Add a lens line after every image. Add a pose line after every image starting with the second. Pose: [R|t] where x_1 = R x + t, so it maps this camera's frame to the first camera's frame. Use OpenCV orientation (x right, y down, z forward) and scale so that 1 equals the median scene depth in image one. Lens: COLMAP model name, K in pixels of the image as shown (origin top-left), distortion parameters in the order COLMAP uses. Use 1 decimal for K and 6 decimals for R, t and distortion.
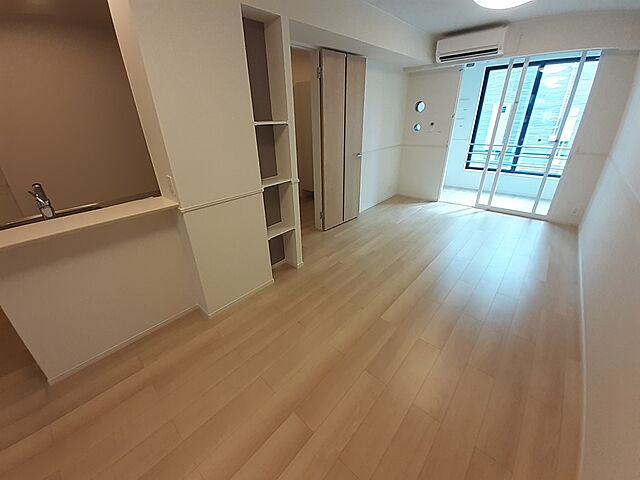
lens RADIAL K [[256.9, 0, 316.4], [0, 256.9, 237.8], [0, 0, 1]] dist [0.001586, -0.000075]
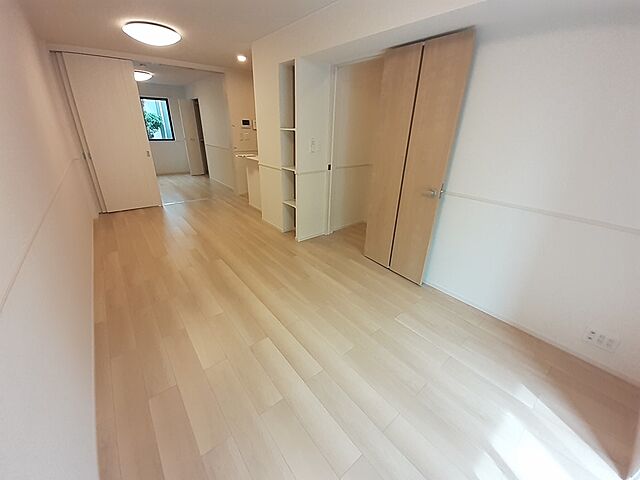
lens RADIAL K [[256.9, 0, 316.4], [0, 256.9, 237.8], [0, 0, 1]] dist [0.001586, -0.000075]
pose [[-0.172483, 0.414548, -0.893532, 0.964498], [-0.433048, 0.782847, 0.446790, -0.465071], [0.884714, 0.464006, 0.044491, 0.919084]]
